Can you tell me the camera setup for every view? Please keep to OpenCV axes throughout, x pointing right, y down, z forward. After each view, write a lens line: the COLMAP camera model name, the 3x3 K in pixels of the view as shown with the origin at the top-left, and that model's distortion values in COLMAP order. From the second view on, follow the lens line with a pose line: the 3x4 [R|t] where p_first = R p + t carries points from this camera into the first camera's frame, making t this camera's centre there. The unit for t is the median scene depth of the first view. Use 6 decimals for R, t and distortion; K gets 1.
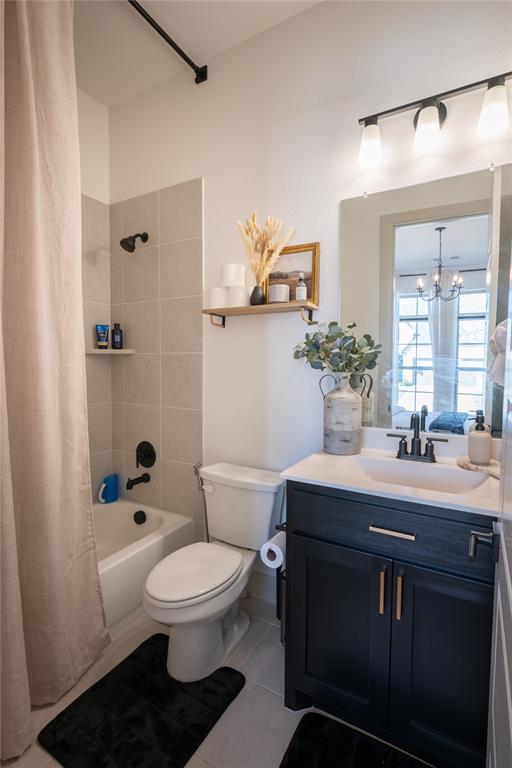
lens RADIAL K [[372.8, 0, 255.1], [0, 372.8, 390.9], [0, 0, 1]] dist [-0.017857, 0.000223]
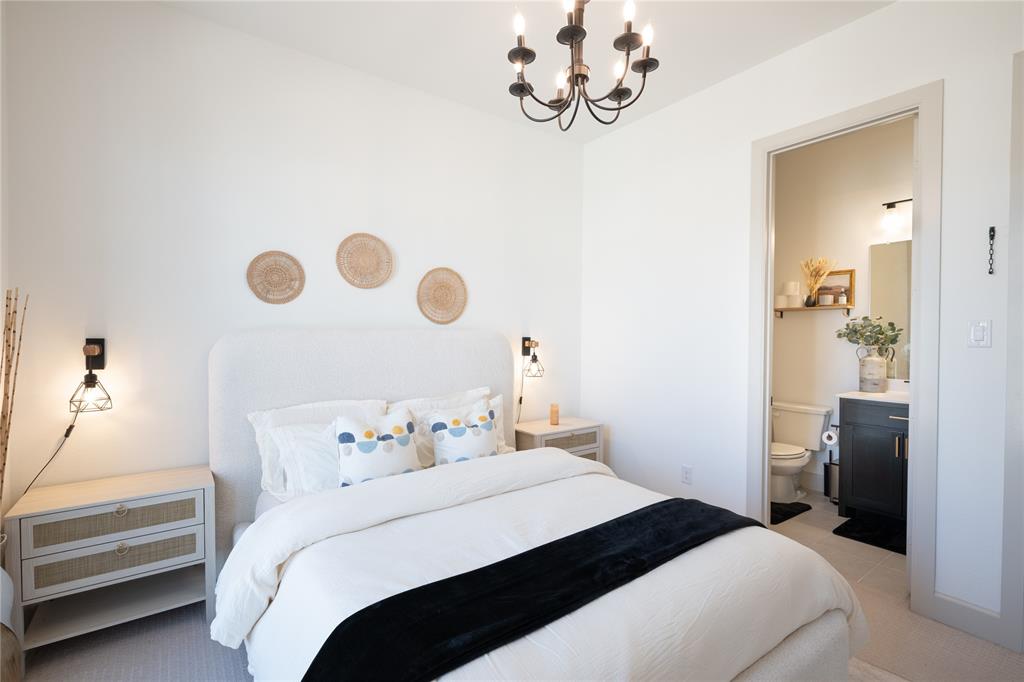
lens RADIAL K [[459.7, 0, 517.4], [0, 459.7, 350.1], [0, 0, 1]] dist [-0.010551, 0.003193]
pose [[0.911811, 0.007585, -0.410540, -0.379701], [-0.031519, 0.998172, -0.051561, 0.125777], [0.409398, 0.059954, 0.910384, -1.537866]]
